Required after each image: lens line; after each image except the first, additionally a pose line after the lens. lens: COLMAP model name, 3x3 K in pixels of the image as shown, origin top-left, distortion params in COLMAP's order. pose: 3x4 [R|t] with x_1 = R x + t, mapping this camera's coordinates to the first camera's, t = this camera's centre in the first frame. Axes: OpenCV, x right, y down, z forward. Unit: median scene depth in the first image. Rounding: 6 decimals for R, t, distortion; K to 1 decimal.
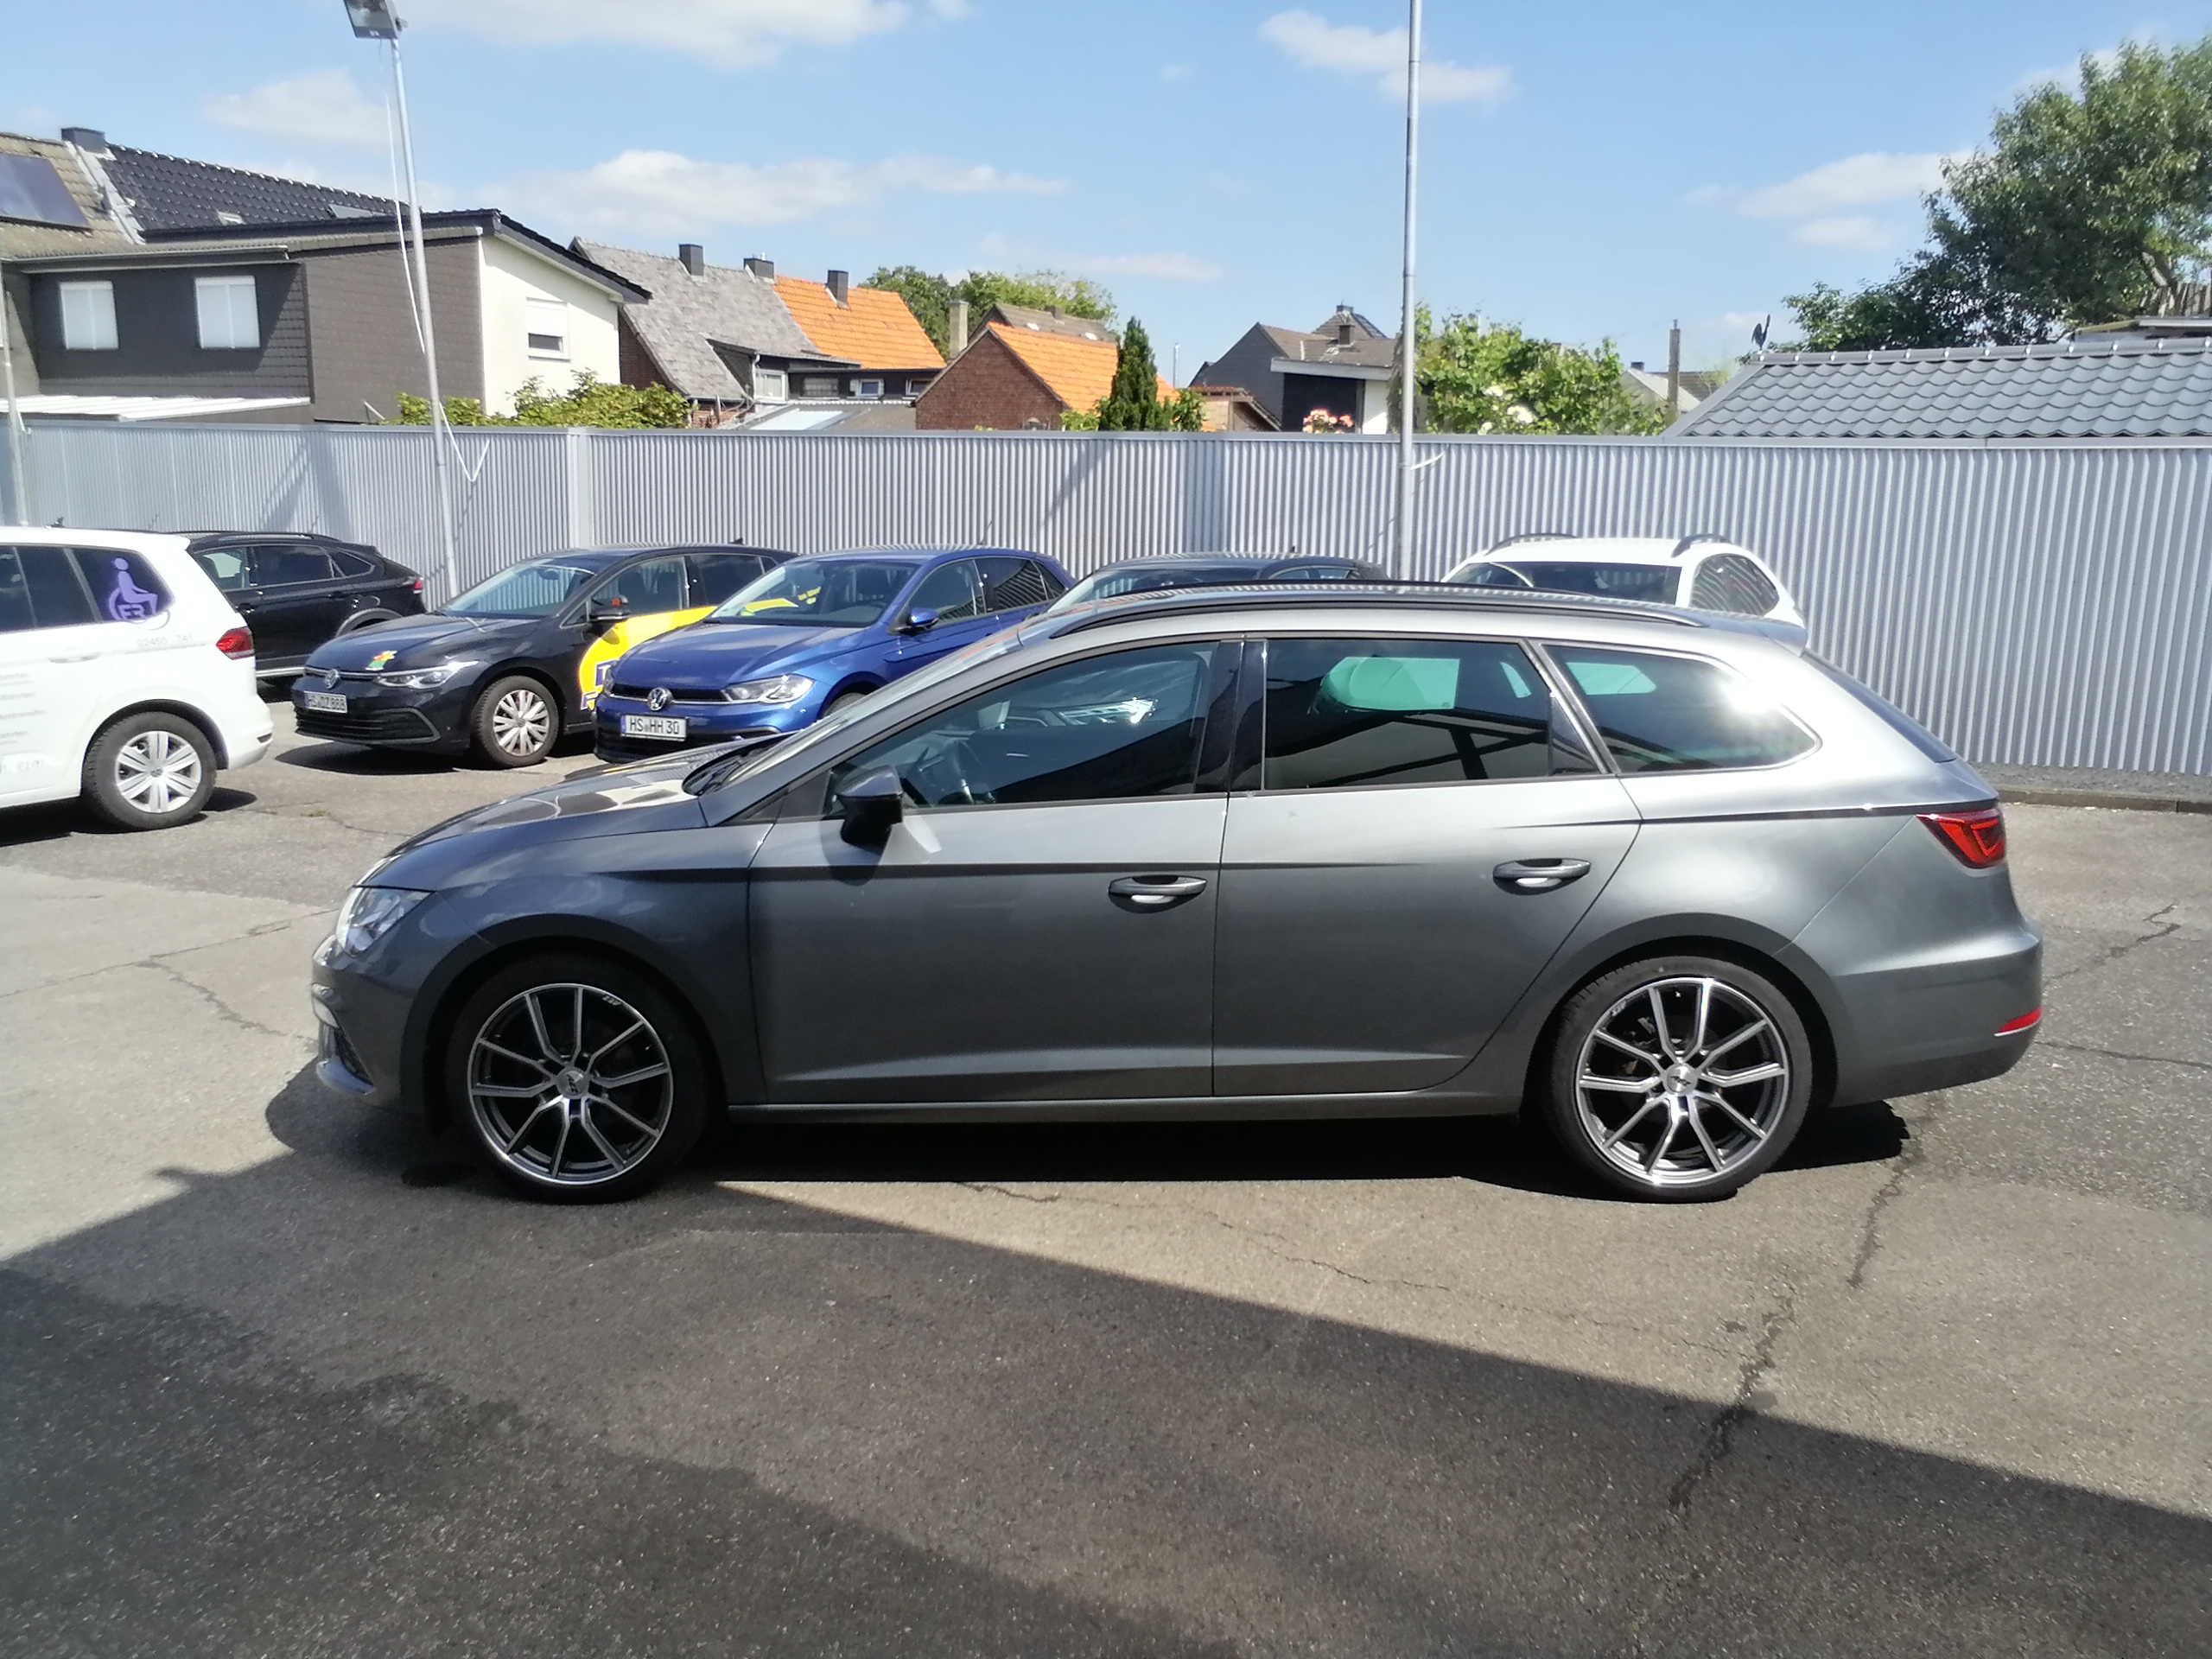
lens RADIAL K [[1734.6, 0, 1117.5], [0, 1734.6, 799.5], [0, 0, 1]] dist [-0.047165, 0.138270]
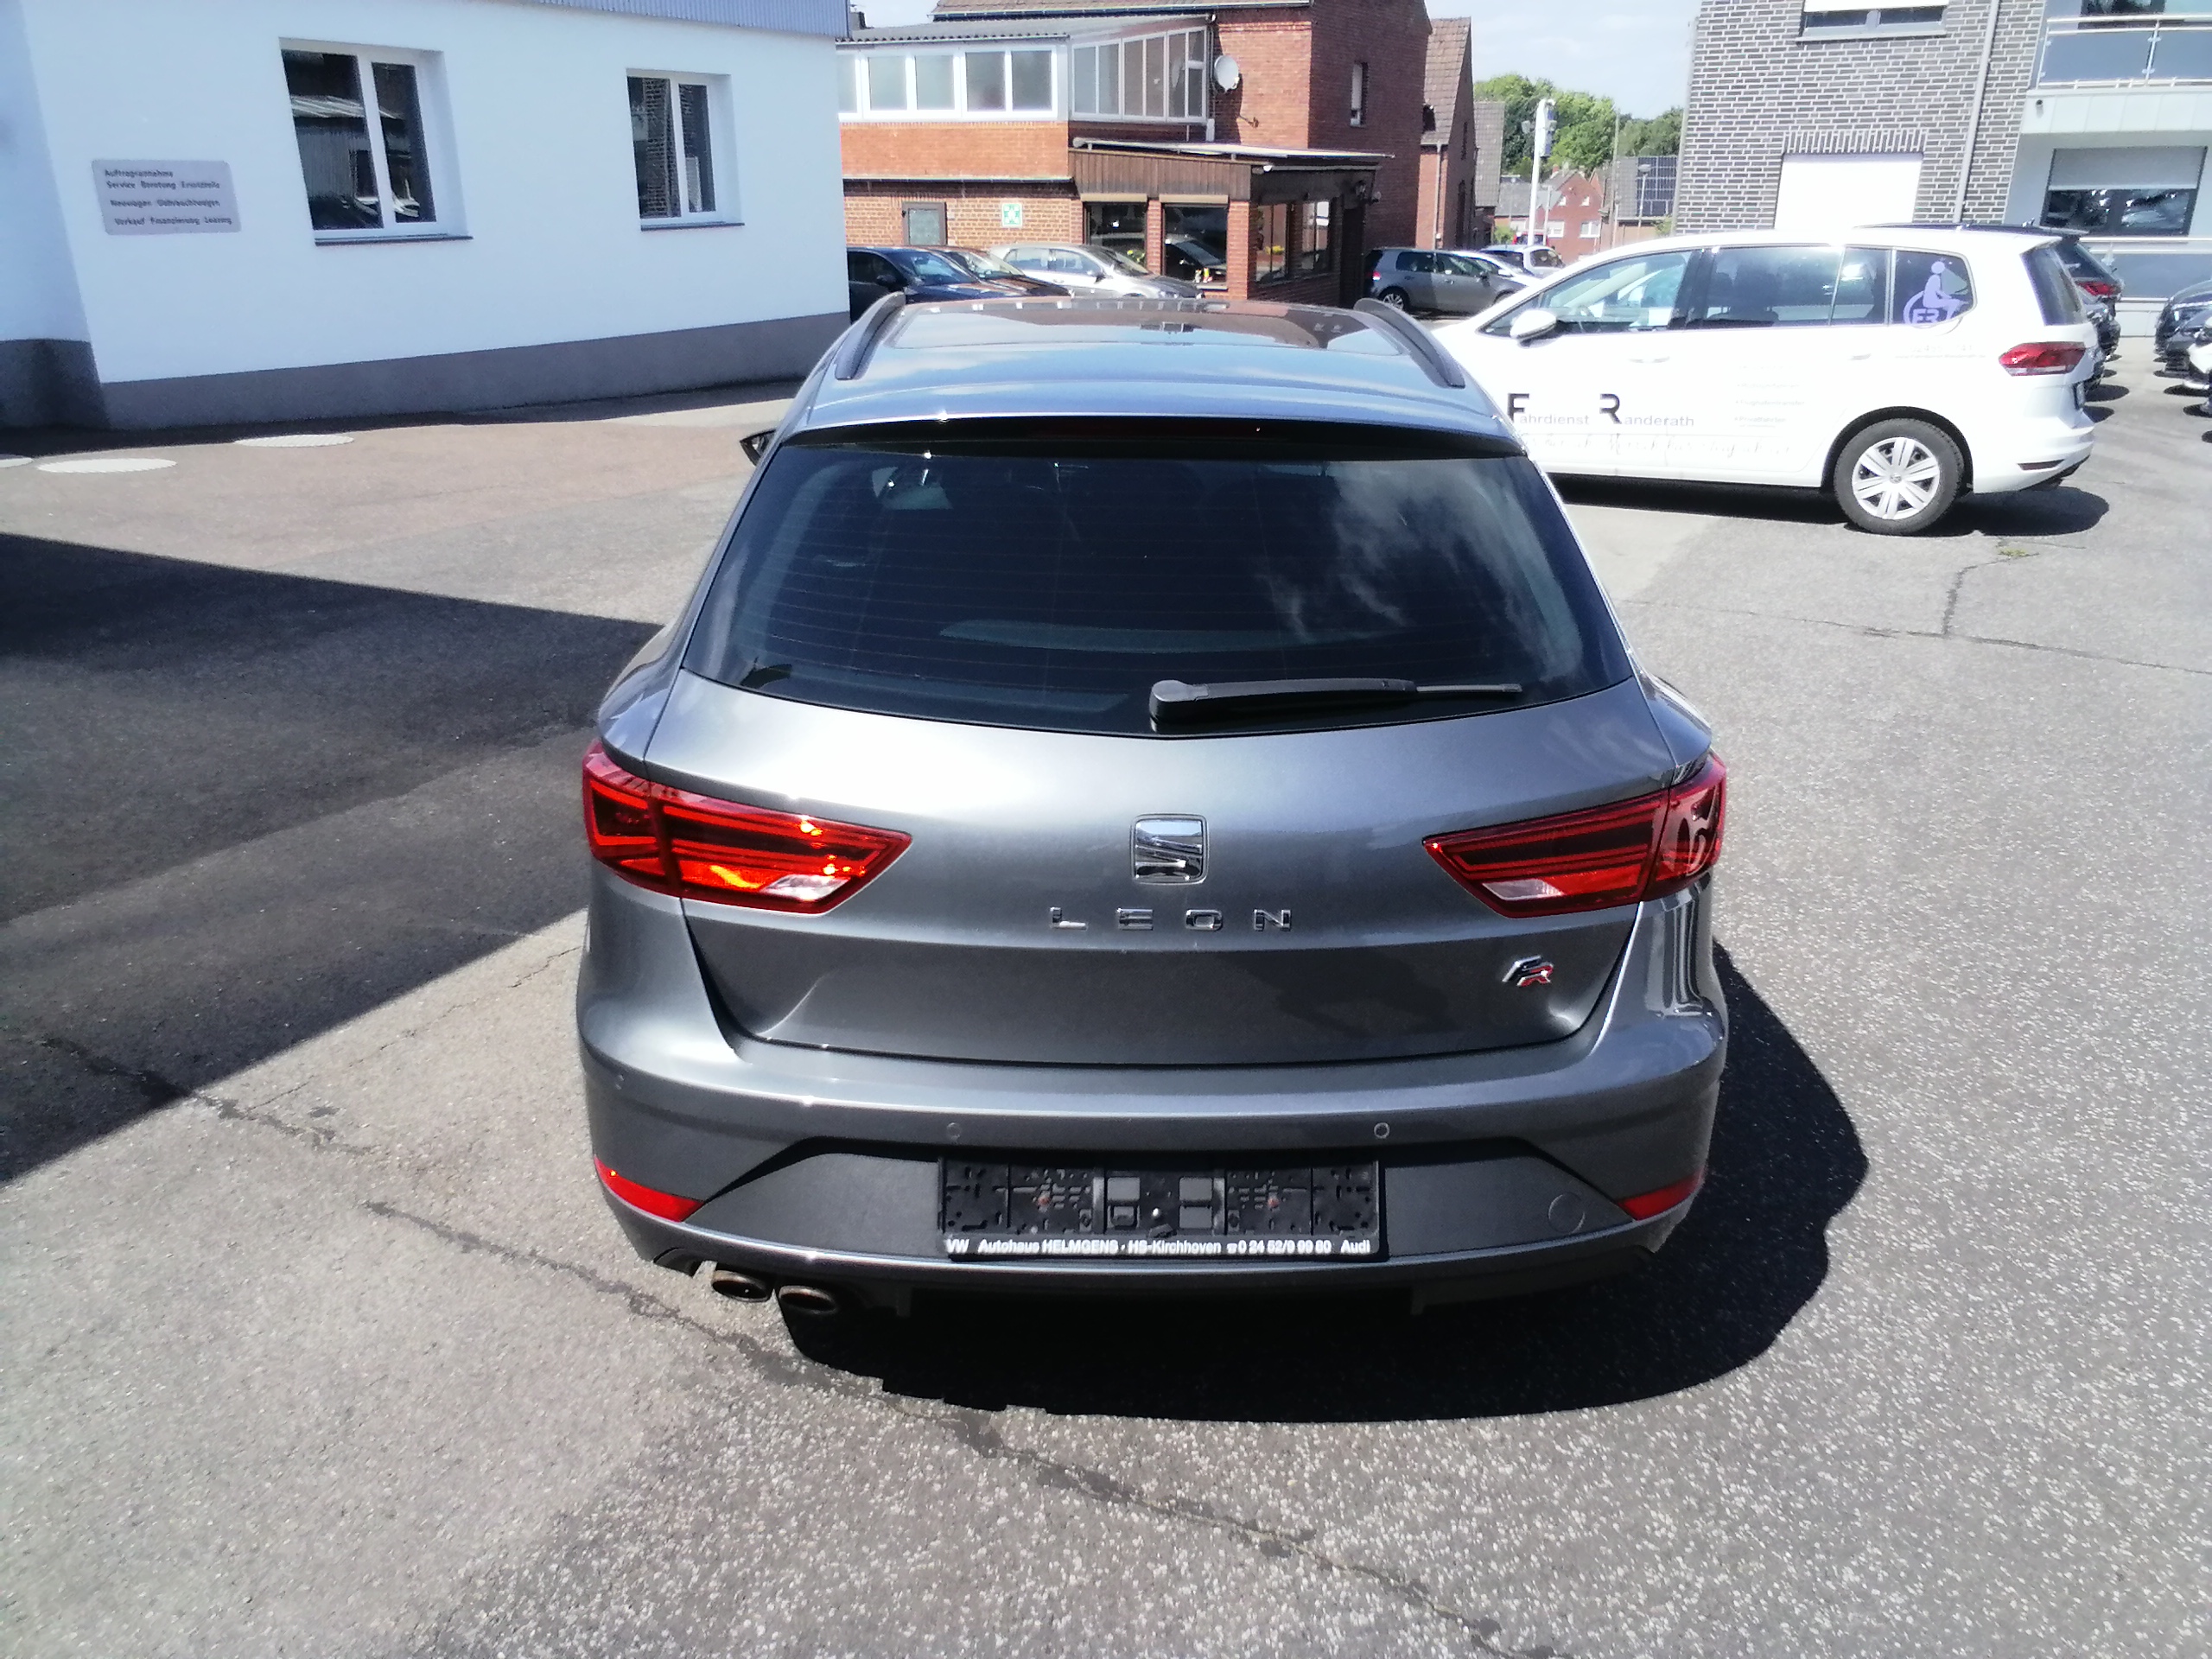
lens RADIAL K [[1734.8, 0, 1148.7], [0, 1734.8, 789.7], [0, 0, 1]] dist [-0.057341, 0.157526]
pose [[0.072630, 0.322826, -0.943667, 0.952345], [-0.179631, 0.934928, 0.306011, -0.168766], [0.981049, 0.147286, 0.125894, 1.026852]]
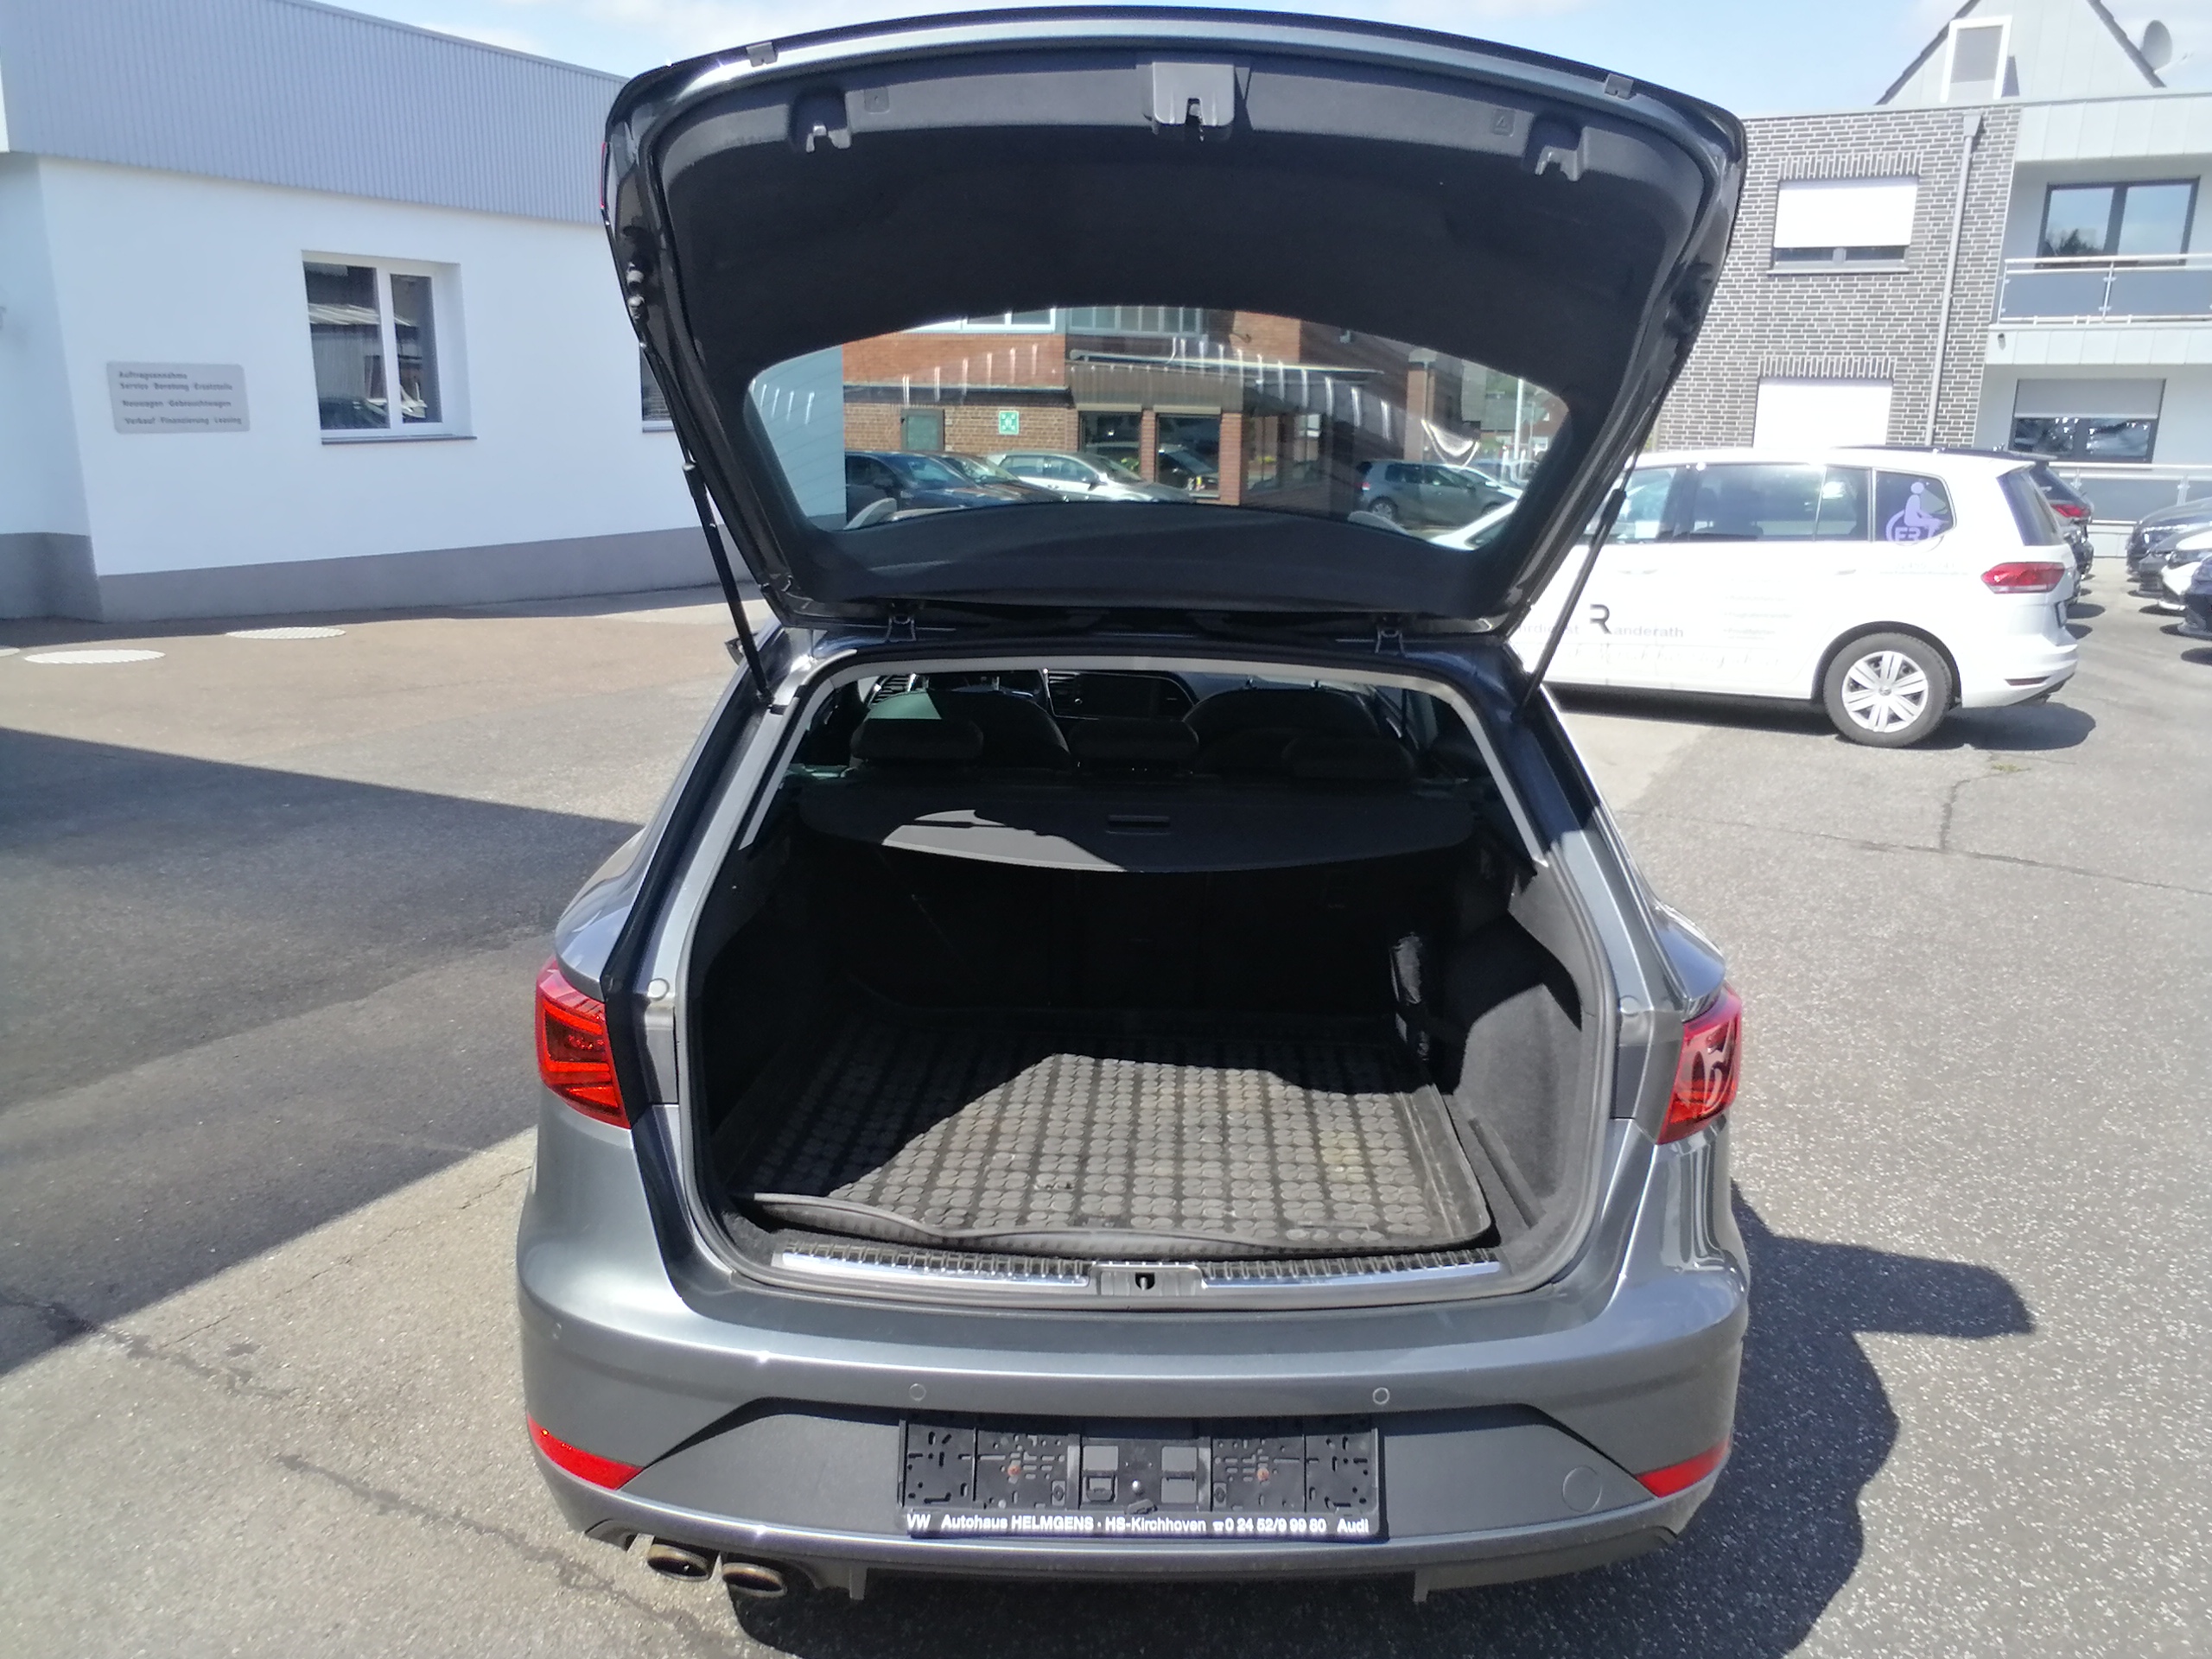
lens RADIAL K [[1744.7, 0, 1153.6], [0, 1744.7, 801.7], [0, 0, 1]] dist [-0.052514, 0.143158]
pose [[0.078385, 0.220301, -0.972277, 0.929665], [-0.193243, 0.960138, 0.201971, -0.169848], [0.978015, 0.172054, 0.117832, 1.028947]]
